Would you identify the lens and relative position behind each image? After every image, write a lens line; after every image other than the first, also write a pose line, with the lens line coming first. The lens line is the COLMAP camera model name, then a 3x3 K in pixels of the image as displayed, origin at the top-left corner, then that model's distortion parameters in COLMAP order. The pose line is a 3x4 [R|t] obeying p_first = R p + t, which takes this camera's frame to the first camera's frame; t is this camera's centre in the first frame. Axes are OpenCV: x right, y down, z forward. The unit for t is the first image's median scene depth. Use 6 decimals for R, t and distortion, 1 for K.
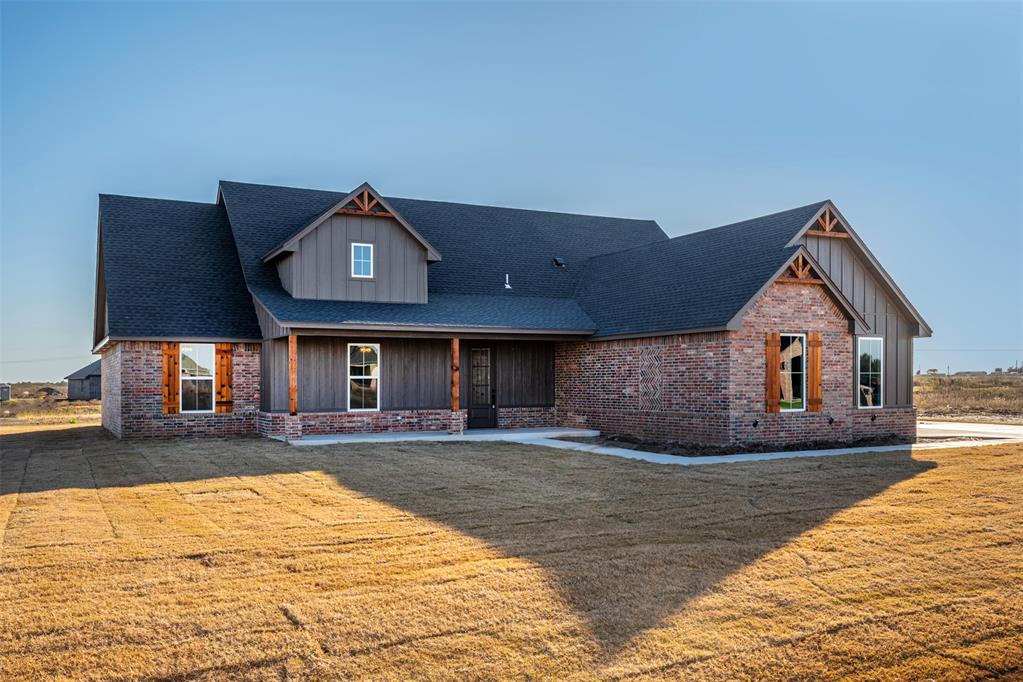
lens RADIAL K [[834.2, 0, 483.2], [0, 834.2, 406.1], [0, 0, 1]] dist [0.008154, -0.000448]
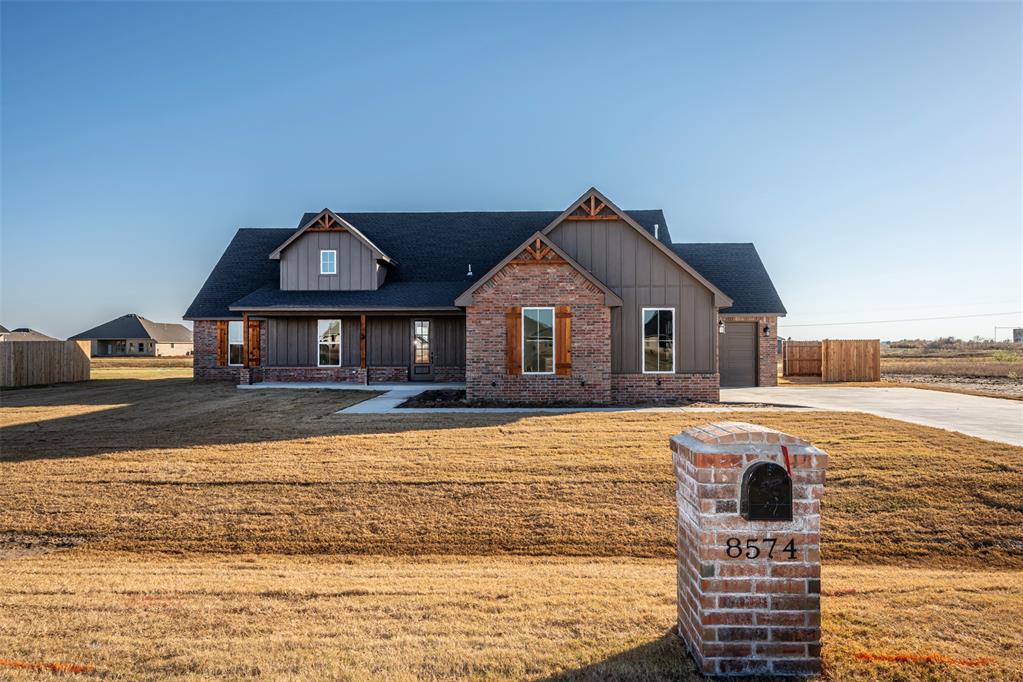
lens RADIAL K [[648.1, 0, 509.5], [0, 648.1, 340.8], [0, 0, 1]] dist [-0.000952, 0.000153]
pose [[0.884193, 0.001242, -0.467121, 0.688614], [-0.016754, 0.999437, -0.029055, -0.011946], [0.466822, 0.033516, 0.883716, 0.171887]]
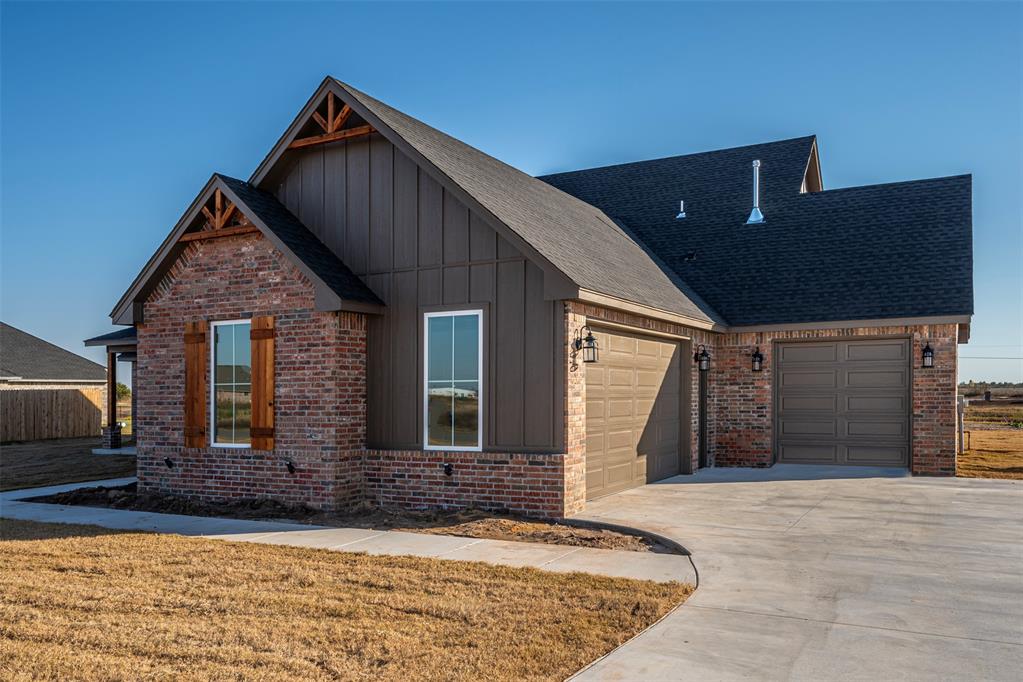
lens RADIAL K [[818.5, 0, 538.5], [0, 818.5, 384.4], [0, 0, 1]] dist [0.003996, -0.004325]
pose [[0.600968, -0.006242, -0.799249, 0.897709], [-0.015755, 0.999683, -0.019653, -0.028607], [0.799118, 0.024403, 0.600679, 0.748617]]
